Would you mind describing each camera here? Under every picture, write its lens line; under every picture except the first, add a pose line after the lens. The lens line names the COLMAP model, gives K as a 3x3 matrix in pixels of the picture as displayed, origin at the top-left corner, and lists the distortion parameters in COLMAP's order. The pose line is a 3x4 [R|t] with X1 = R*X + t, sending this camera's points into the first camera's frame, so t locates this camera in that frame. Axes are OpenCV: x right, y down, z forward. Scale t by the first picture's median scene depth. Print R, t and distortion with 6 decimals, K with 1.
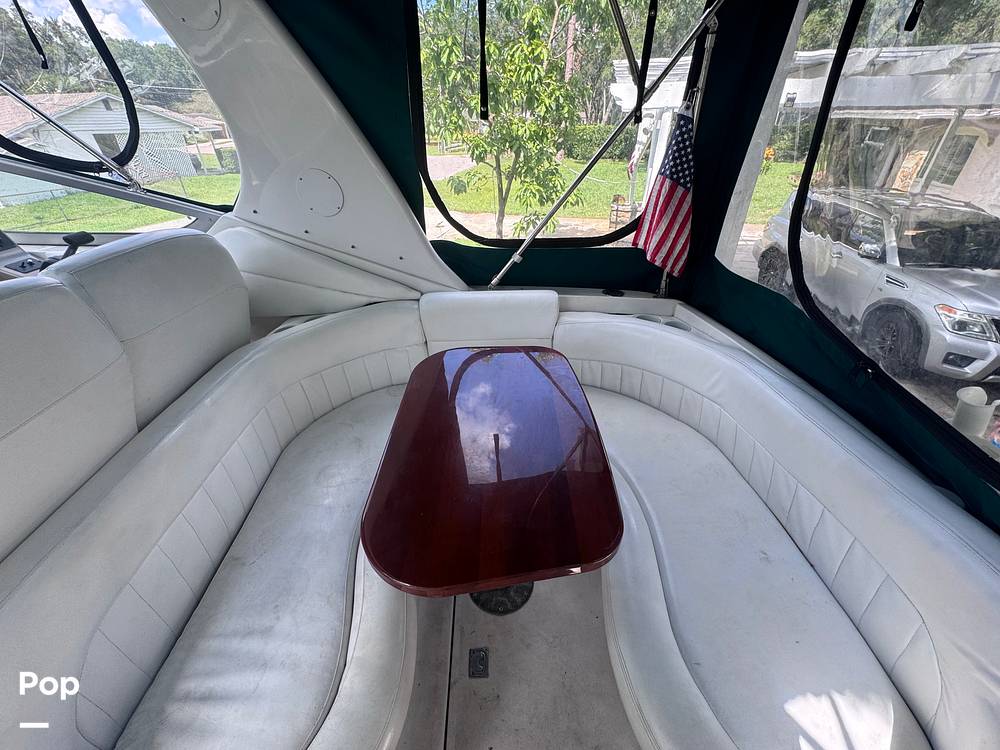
lens RADIAL K [[399.9, 0, 497.7], [0, 399.9, 375.0], [0, 0, 1]] dist [-0.003495, 0.000639]
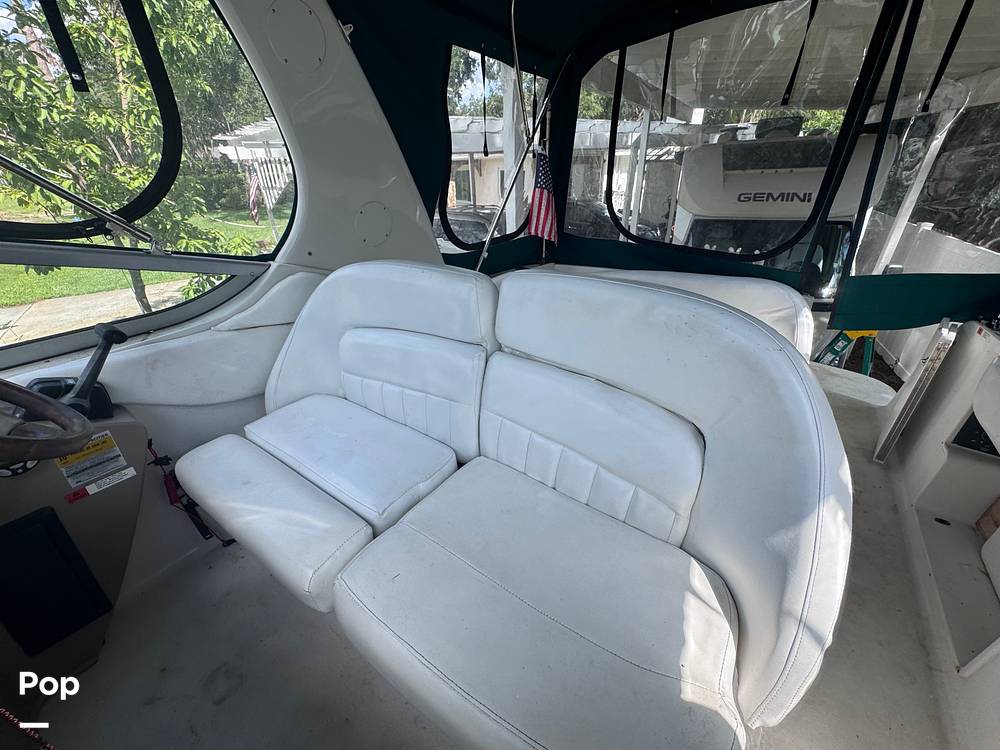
lens RADIAL K [[399.9, 0, 504.6], [0, 399.9, 374.3], [0, 0, 1]] dist [-0.003495, 0.000639]
pose [[0.600373, -0.387701, 0.699457, -1.002575], [0.436787, 0.891619, 0.119301, -0.064075], [-0.669902, 0.233889, 0.704647, 0.094557]]
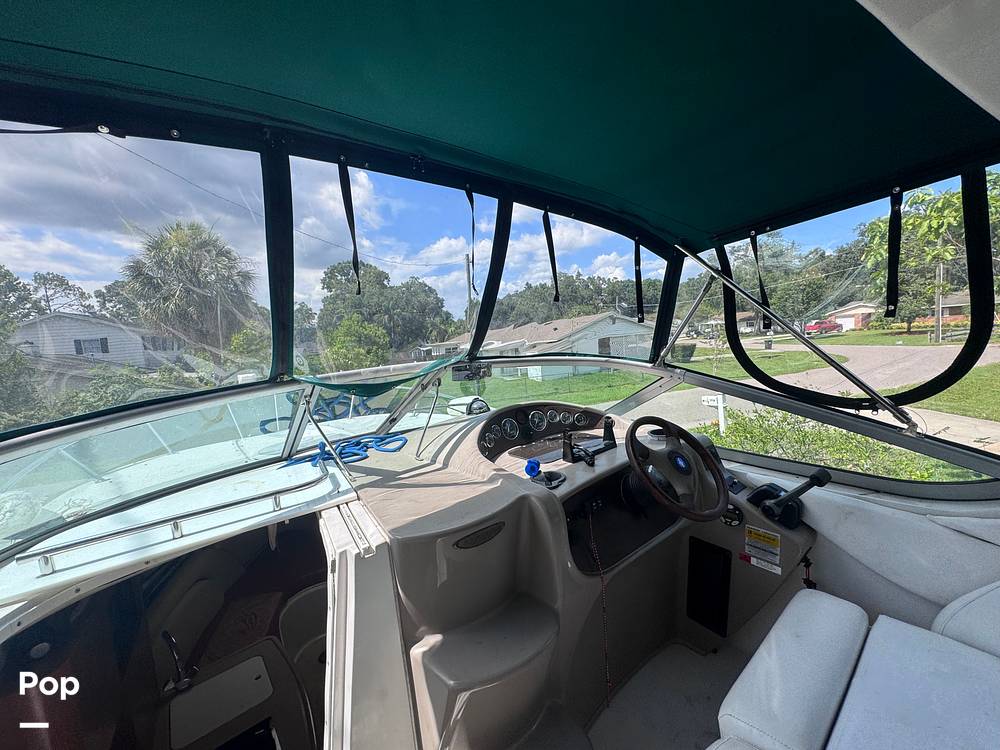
lens RADIAL K [[399.9, 0, 499.5], [0, 399.9, 377.1], [0, 0, 1]] dist [-0.003495, 0.000639]
pose [[0.599071, 0.043210, -0.799529, -0.681026], [-0.368681, 0.901277, -0.227537, -0.068810], [0.710766, 0.431082, 0.555860, -0.078293]]
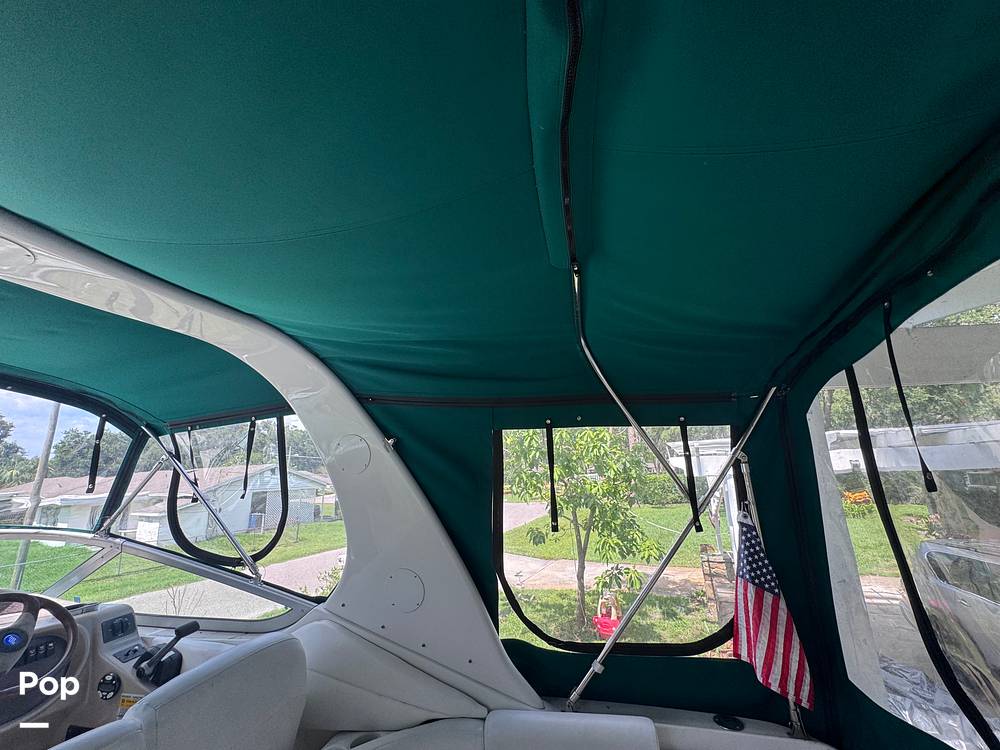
lens RADIAL K [[399.9, 0, 499.6], [0, 399.9, 378.2], [0, 0, 1]] dist [-0.003495, 0.000639]
pose [[0.984020, -0.063415, -0.166384, 0.021607], [-0.074991, 0.699918, -0.710276, -0.095264], [0.161498, 0.711403, 0.683977, -0.092307]]
